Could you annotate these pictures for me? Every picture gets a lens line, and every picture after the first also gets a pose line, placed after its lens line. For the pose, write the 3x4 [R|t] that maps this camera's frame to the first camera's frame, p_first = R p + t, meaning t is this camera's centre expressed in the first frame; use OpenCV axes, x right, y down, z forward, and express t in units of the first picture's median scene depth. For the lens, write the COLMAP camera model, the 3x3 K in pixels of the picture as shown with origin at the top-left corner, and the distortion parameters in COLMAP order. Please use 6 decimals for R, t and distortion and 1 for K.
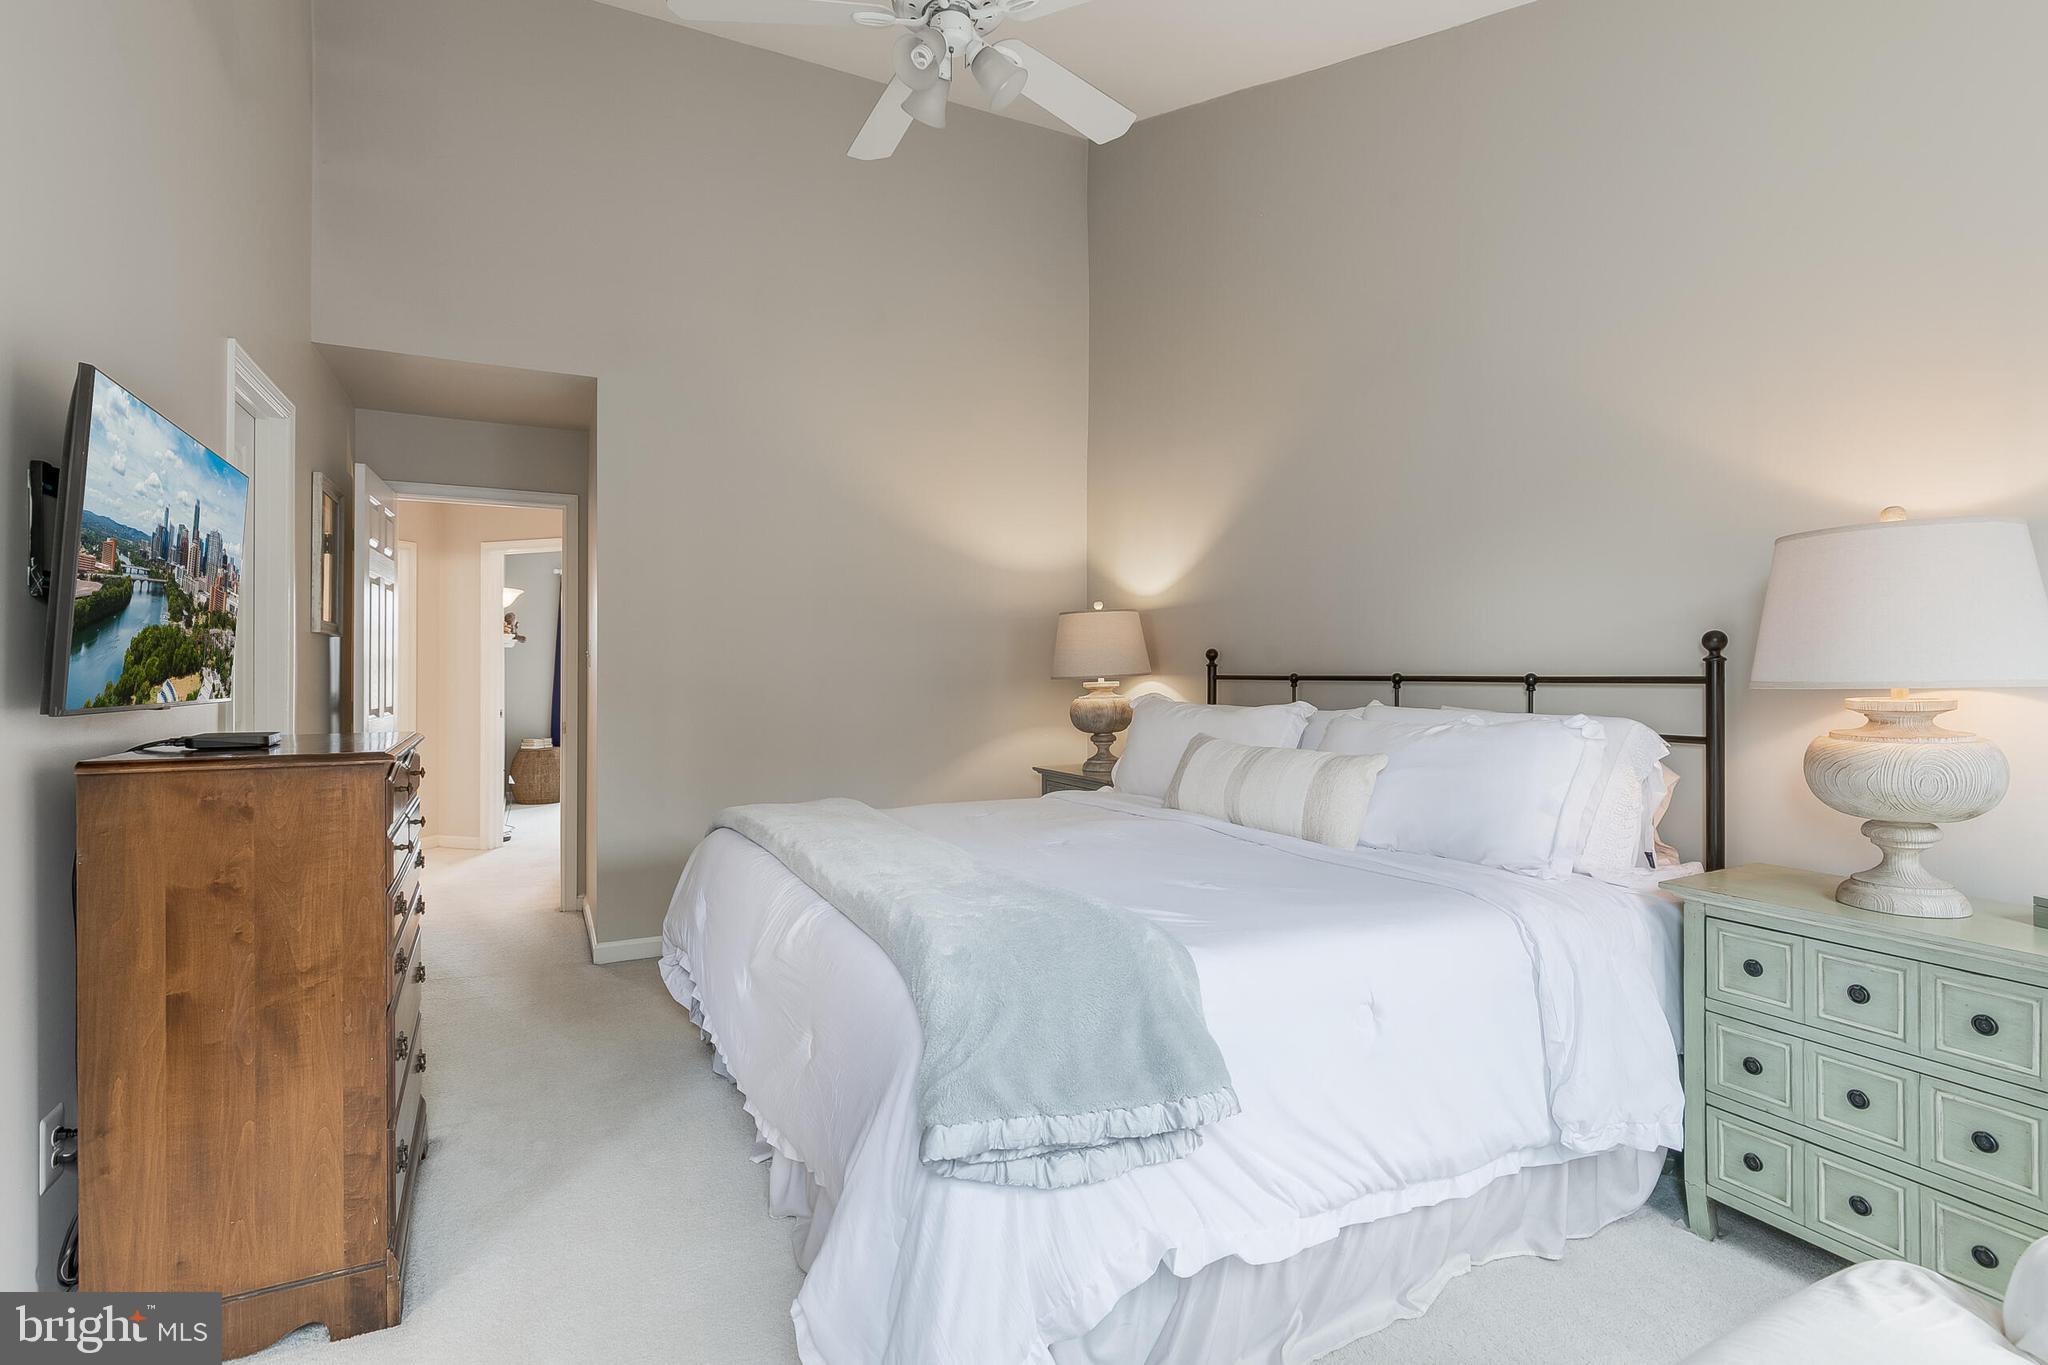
lens RADIAL K [[973.4, 0, 1024.0], [0, 973.4, 682.5], [0, 0, 1]] dist [-0.000297, -0.000076]
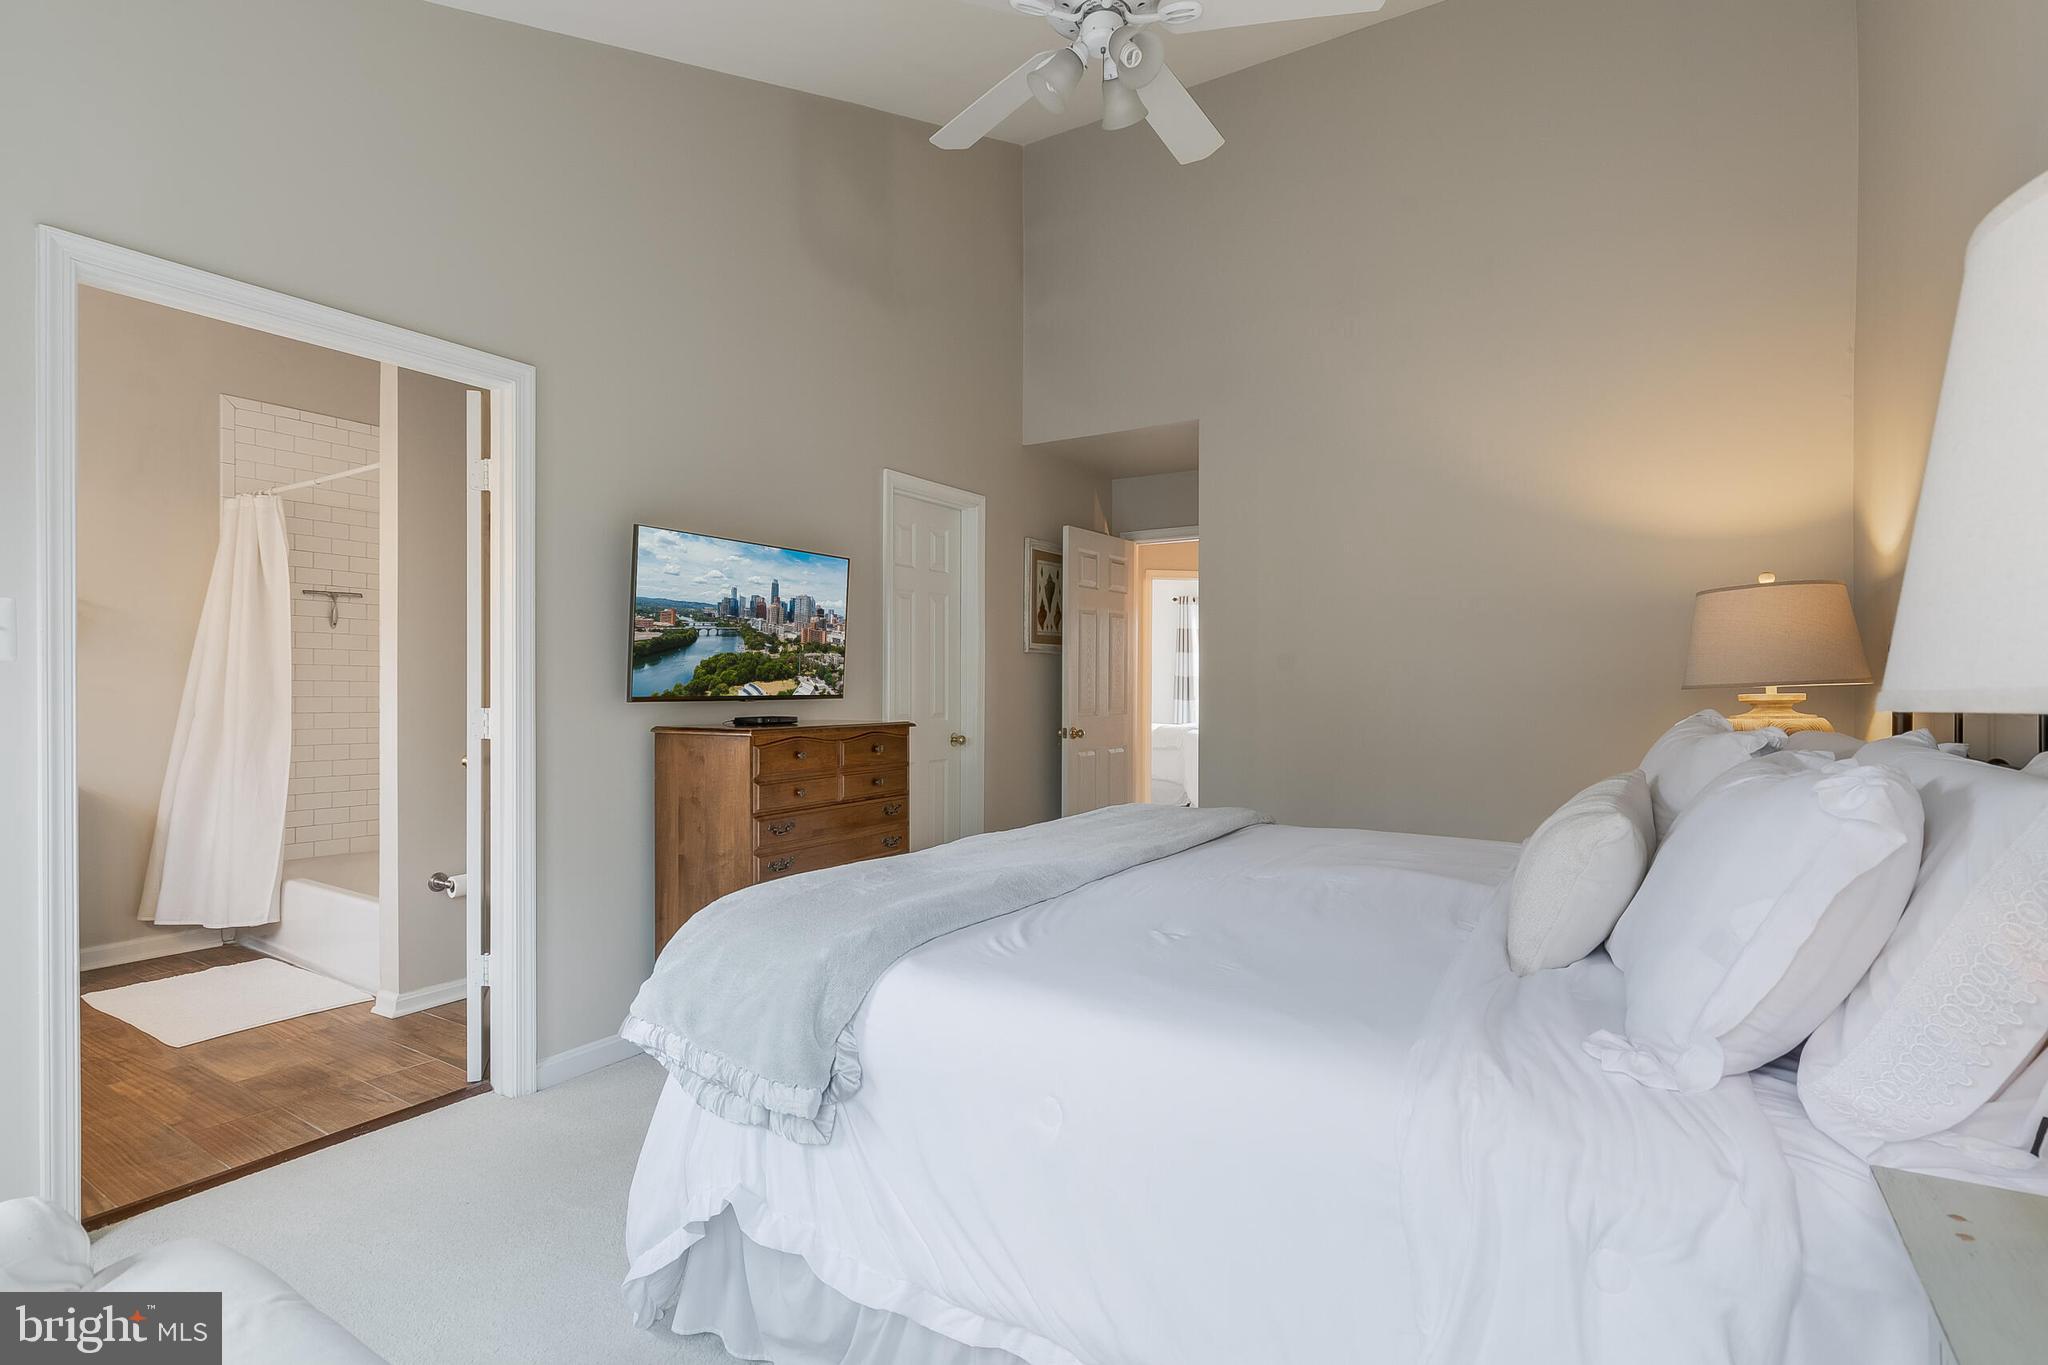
lens RADIAL K [[945.4, 0, 1017.0], [0, 945.4, 681.5], [0, 0, 1]] dist [0.014687, -0.010401]
pose [[0.516285, 0.000166, -0.856417, 0.769983], [-0.008891, 0.999947, -0.005166, -0.001217], [0.856371, 0.010282, 0.516259, 0.476564]]
